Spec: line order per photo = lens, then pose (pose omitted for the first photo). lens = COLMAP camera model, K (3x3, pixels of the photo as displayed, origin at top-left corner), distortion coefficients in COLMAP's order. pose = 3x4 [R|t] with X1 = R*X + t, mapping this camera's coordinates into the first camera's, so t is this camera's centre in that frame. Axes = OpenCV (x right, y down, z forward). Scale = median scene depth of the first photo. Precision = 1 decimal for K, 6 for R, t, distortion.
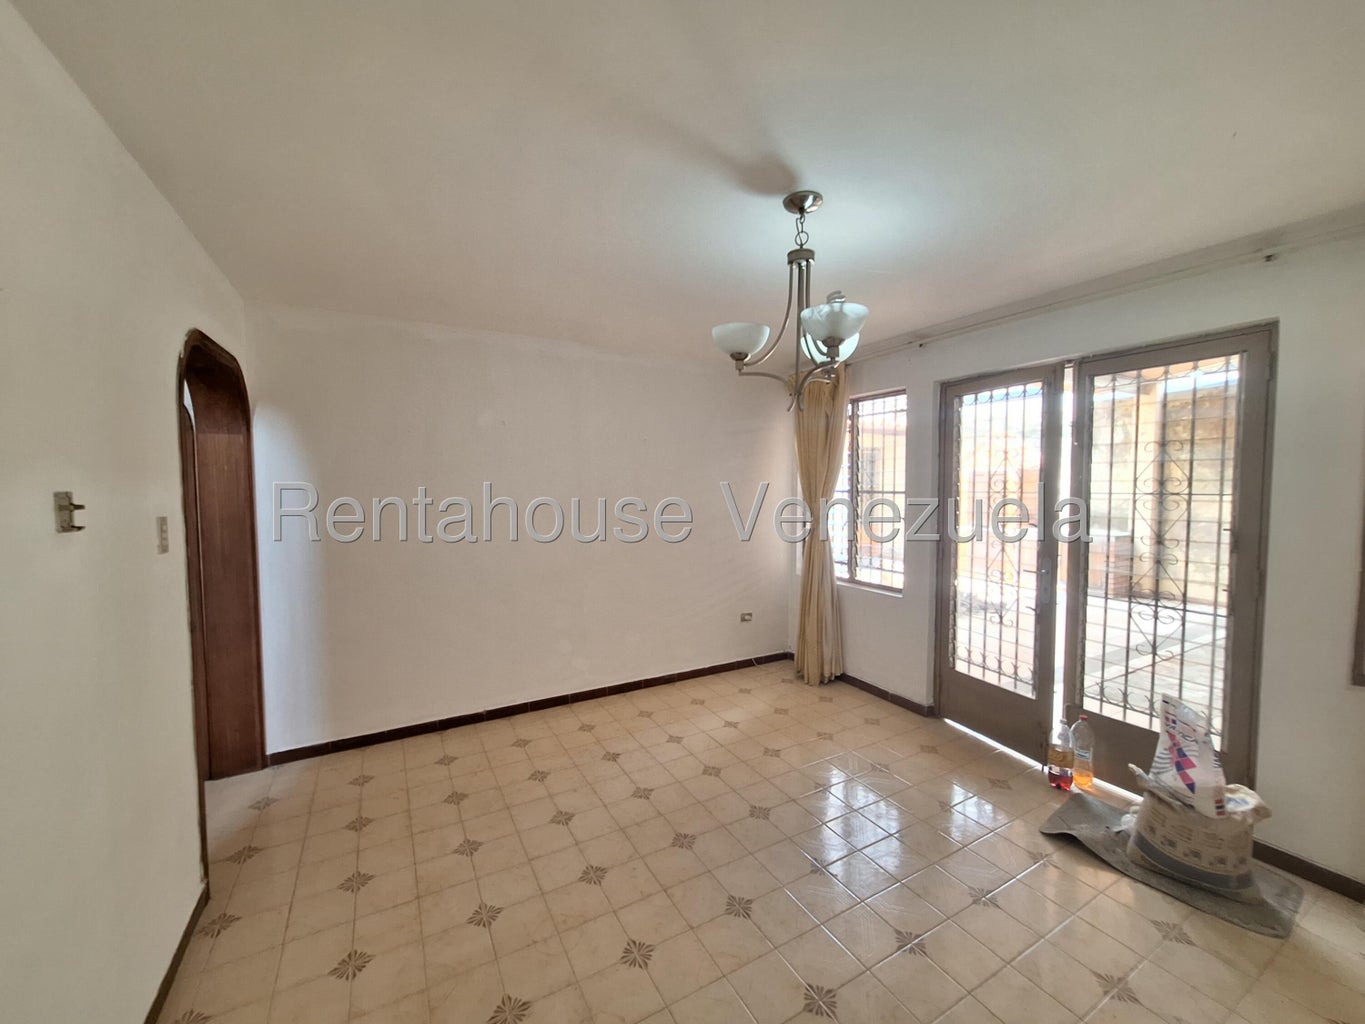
lens RADIAL K [[535.6, 0, 683.1], [0, 535.6, 511.1], [0, 0, 1]] dist [-0.002442, 0.000170]
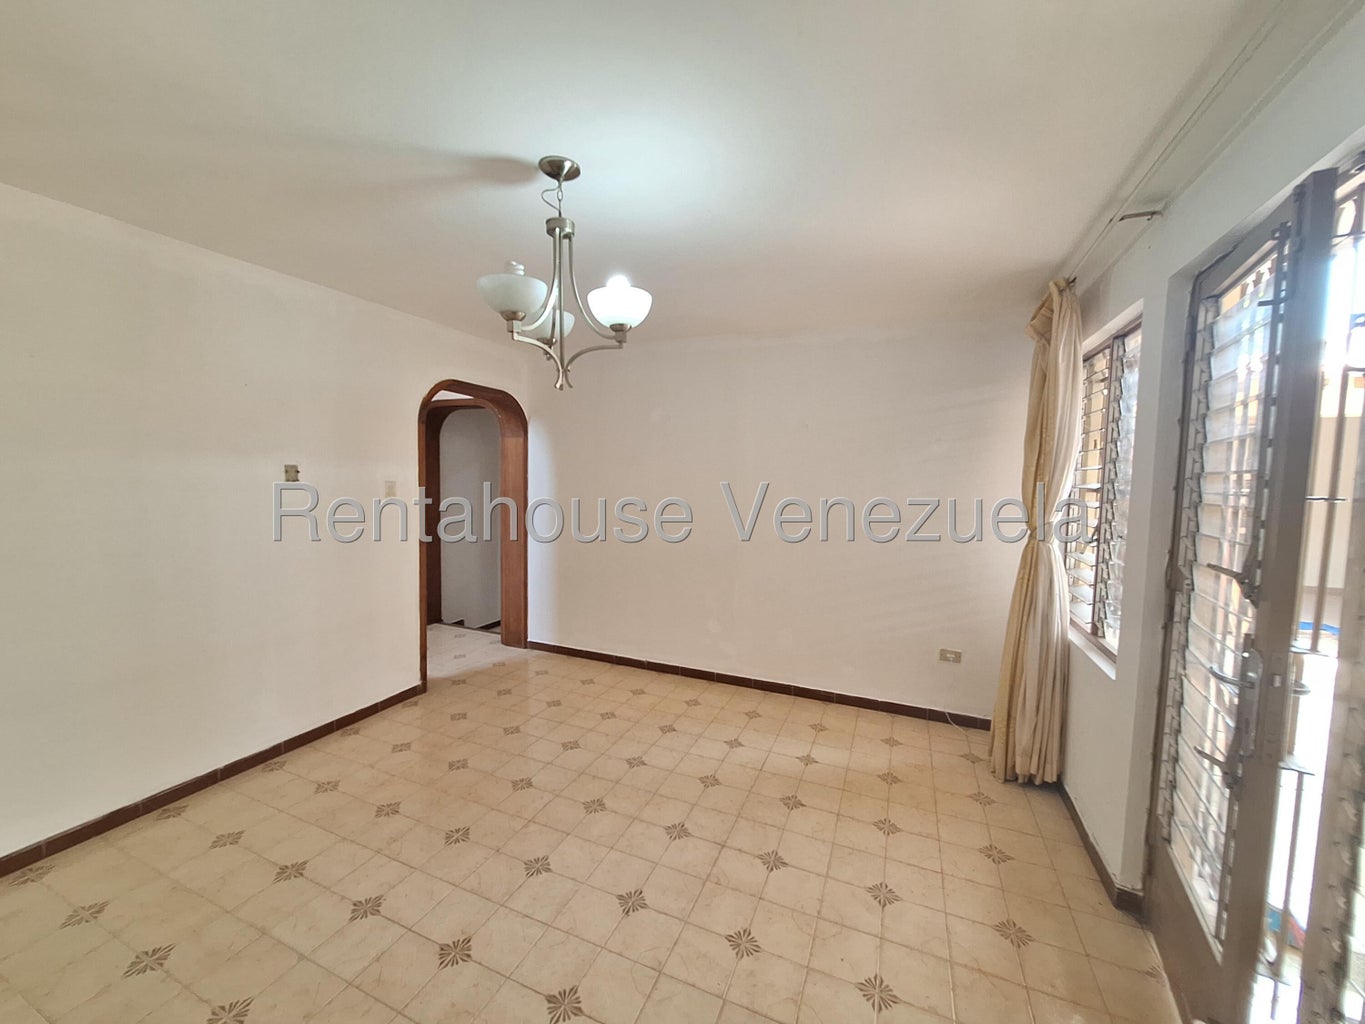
lens RADIAL K [[535.6, 0, 682.9], [0, 535.6, 514.6], [0, 0, 1]] dist [-0.002442, 0.000170]
pose [[0.605865, 0.070144, -0.792470, 0.681877], [-0.059051, 0.997323, 0.043130, -0.012837], [0.793373, 0.020665, 0.608385, 0.361032]]
